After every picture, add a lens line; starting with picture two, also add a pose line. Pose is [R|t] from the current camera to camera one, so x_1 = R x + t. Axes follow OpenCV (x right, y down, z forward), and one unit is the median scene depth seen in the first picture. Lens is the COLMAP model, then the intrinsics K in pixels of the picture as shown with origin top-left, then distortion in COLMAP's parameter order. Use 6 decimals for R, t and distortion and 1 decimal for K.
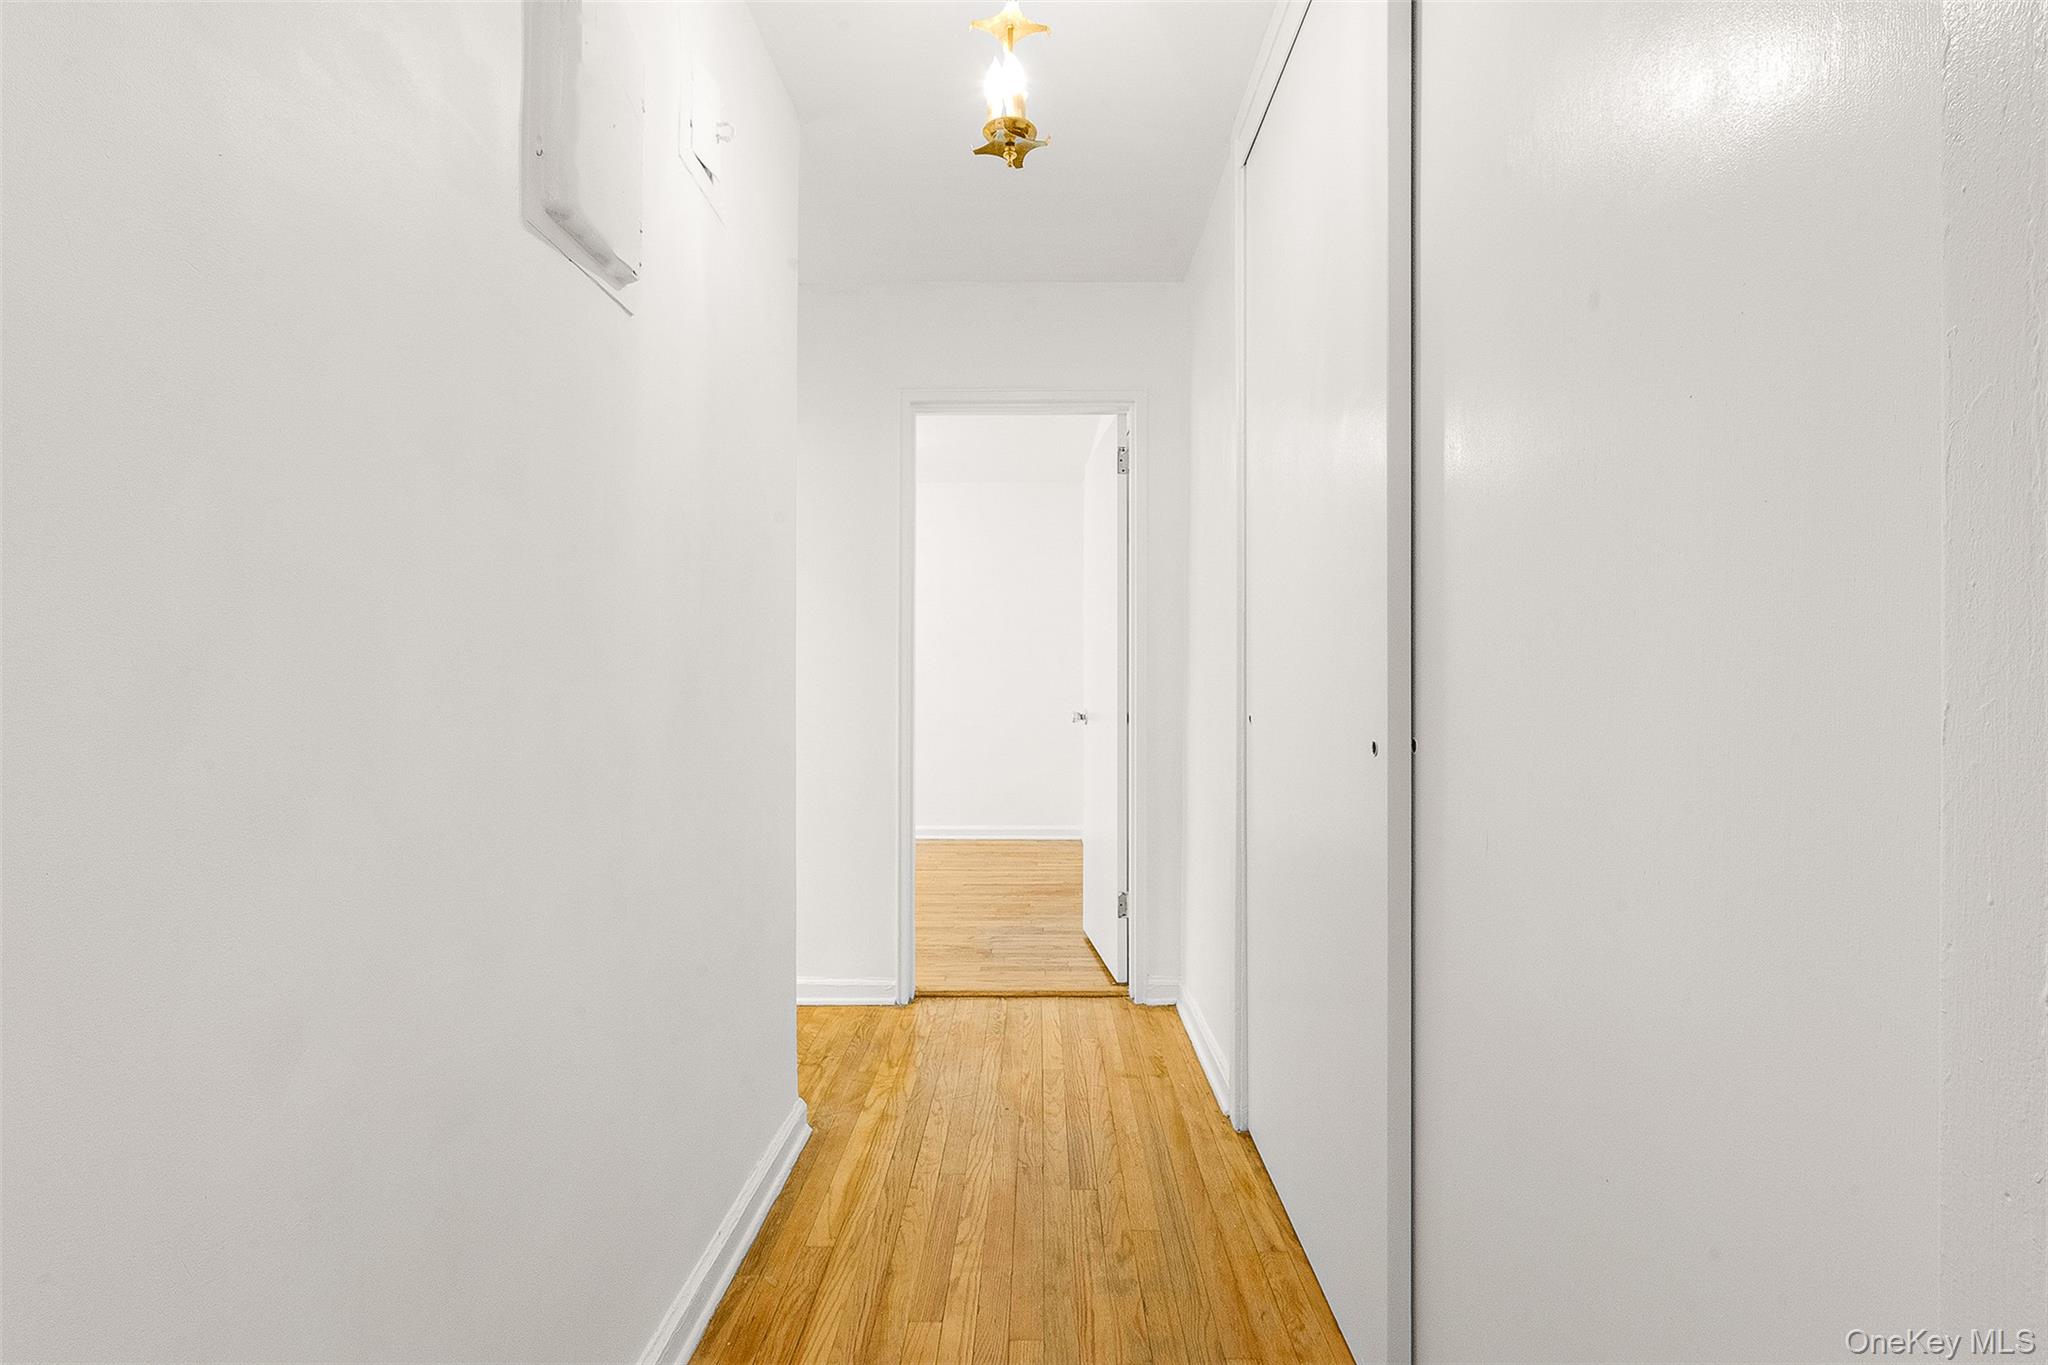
lens RADIAL K [[974.3, 0, 1039.5], [0, 974.3, 684.0], [0, 0, 1]] dist [-0.014940, -0.000122]
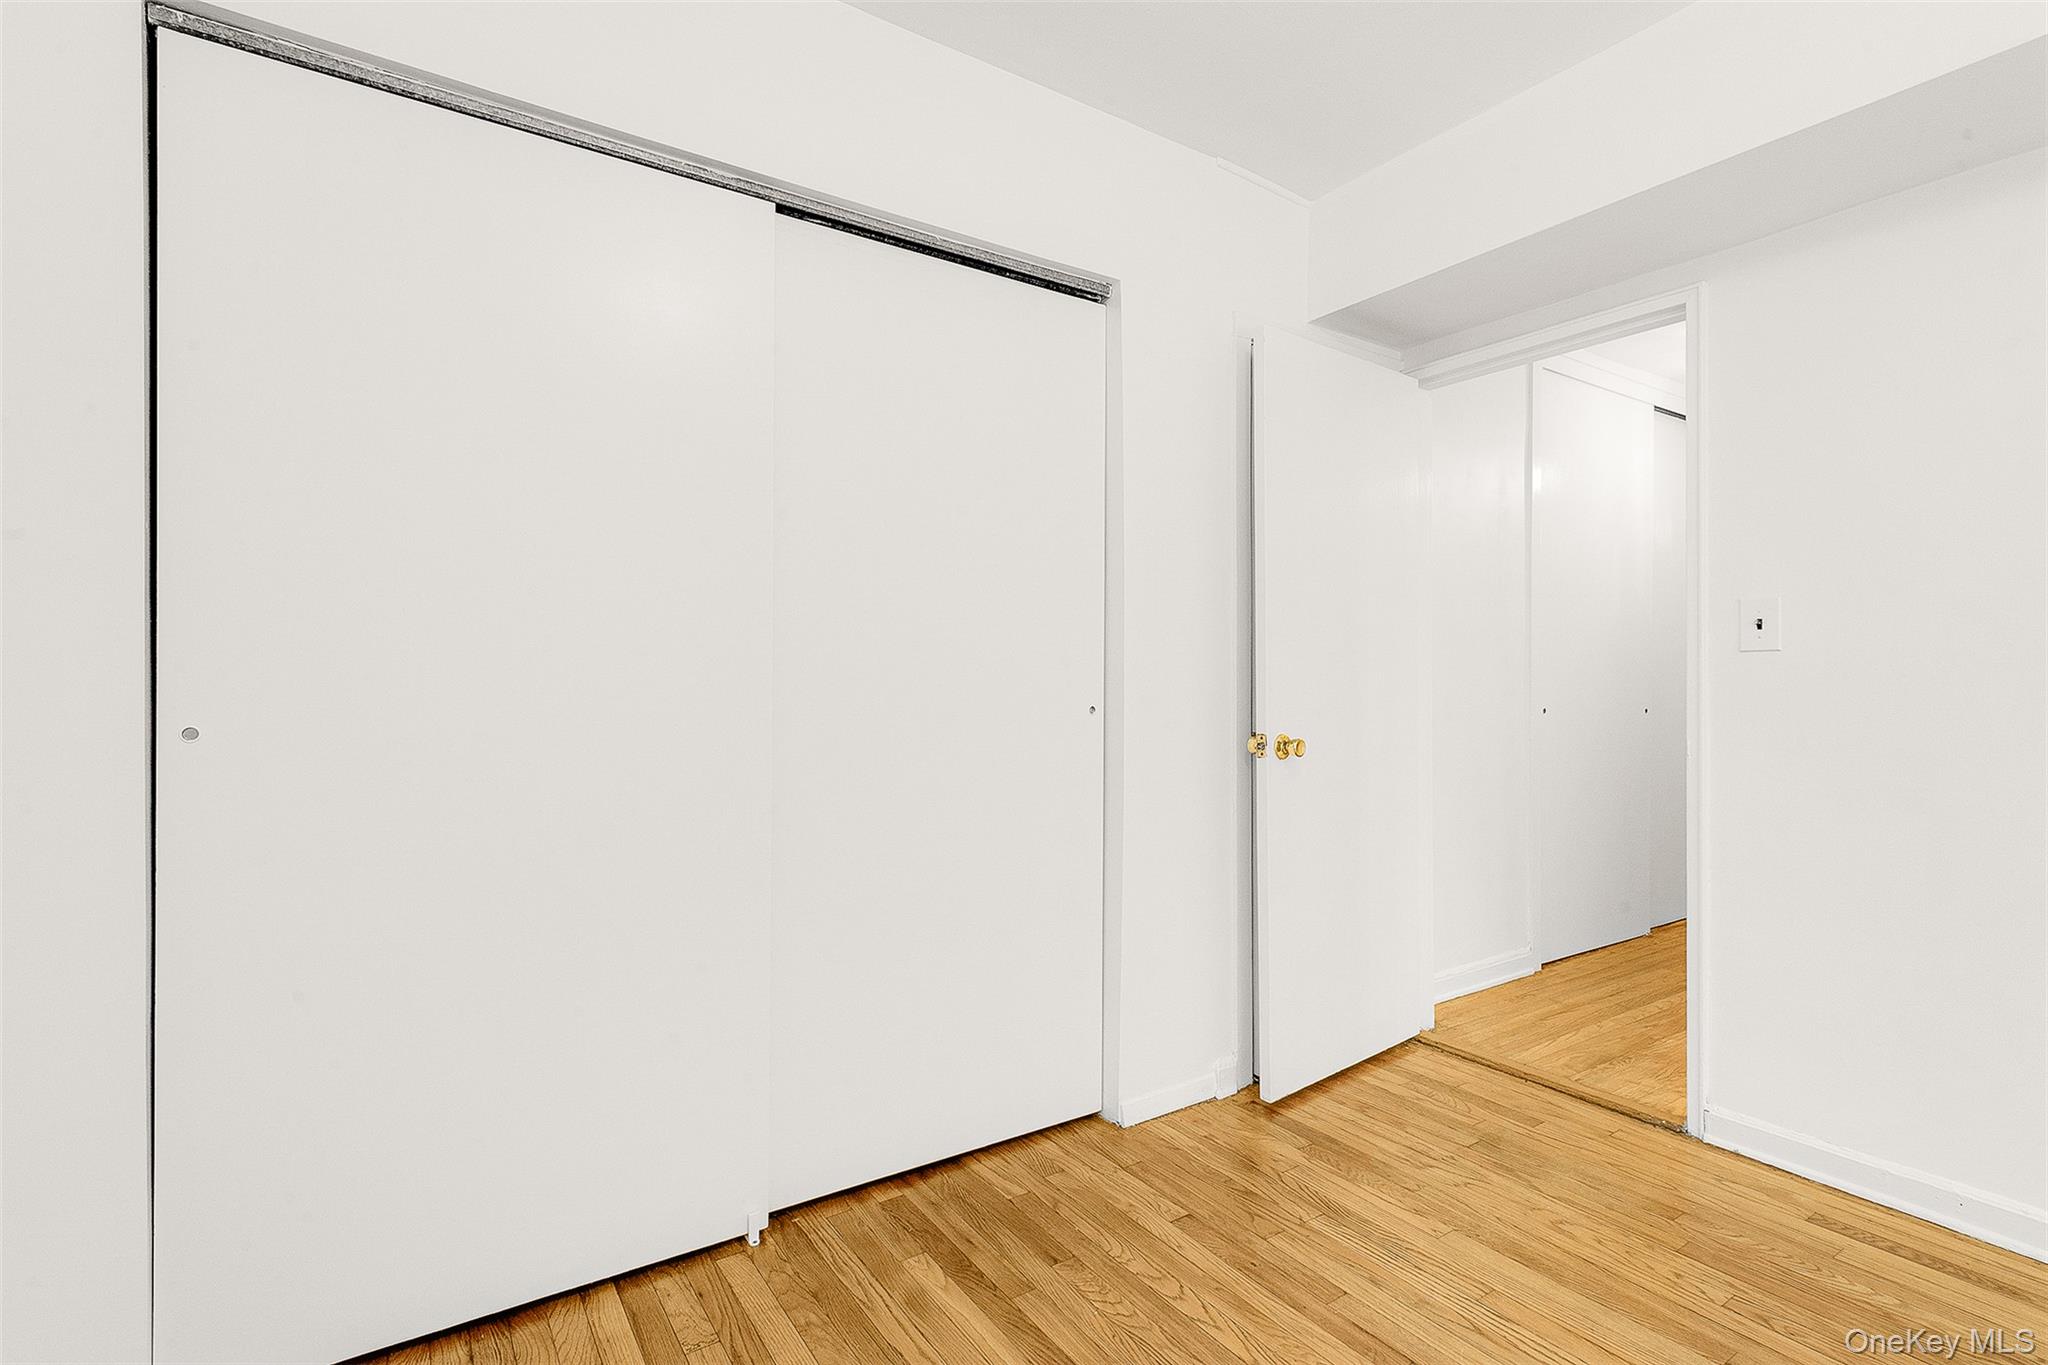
lens RADIAL K [[974.3, 0, 1039.5], [0, 974.3, 684.0], [0, 0, 1]] dist [-0.014940, -0.000122]
pose [[-0.563441, -0.003115, 0.826150, -0.495712], [-0.003475, 0.999993, 0.001400, 0.005433], [-0.826149, -0.002082, -0.563448, 2.024902]]
